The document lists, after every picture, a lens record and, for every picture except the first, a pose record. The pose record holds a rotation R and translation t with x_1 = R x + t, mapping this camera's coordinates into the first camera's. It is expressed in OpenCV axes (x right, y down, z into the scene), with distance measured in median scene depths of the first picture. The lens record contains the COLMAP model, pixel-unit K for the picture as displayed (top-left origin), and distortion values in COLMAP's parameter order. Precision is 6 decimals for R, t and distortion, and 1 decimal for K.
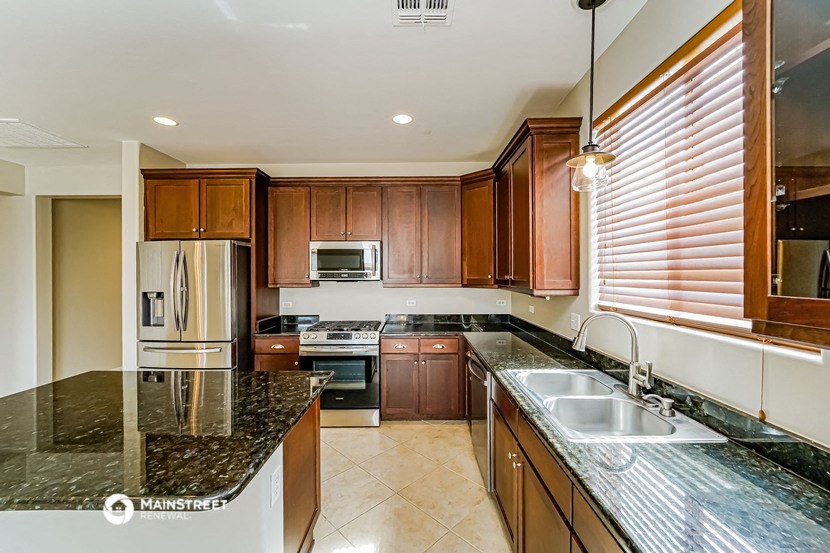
lens RADIAL K [[337.7, 0, 414.6], [0, 337.7, 276.7], [0, 0, 1]] dist [0.002273, 0.000040]
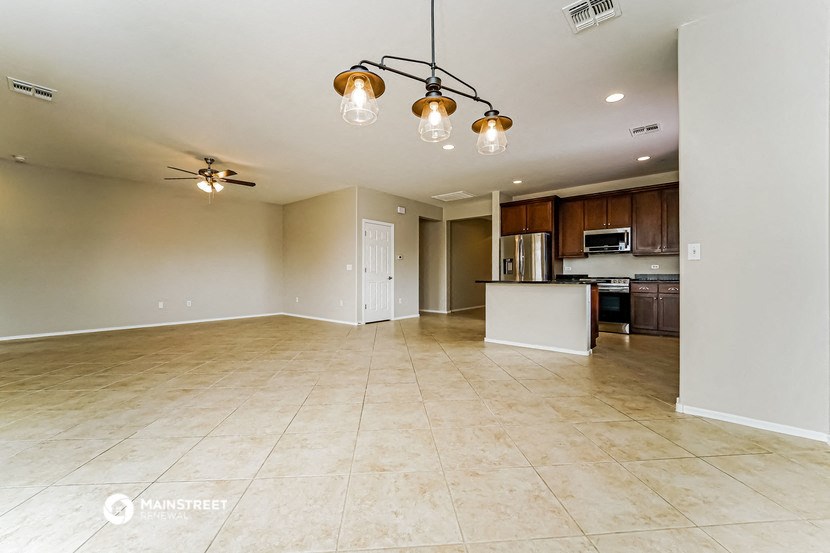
lens RADIAL K [[337.7, 0, 413.5], [0, 337.7, 276.7], [0, 0, 1]] dist [0.002273, 0.000040]
pose [[0.776115, 0.003996, -0.630579, 0.119542], [-0.007034, 0.999973, -0.002321, 0.150031], [0.630552, 0.006237, 0.776122, -0.965797]]
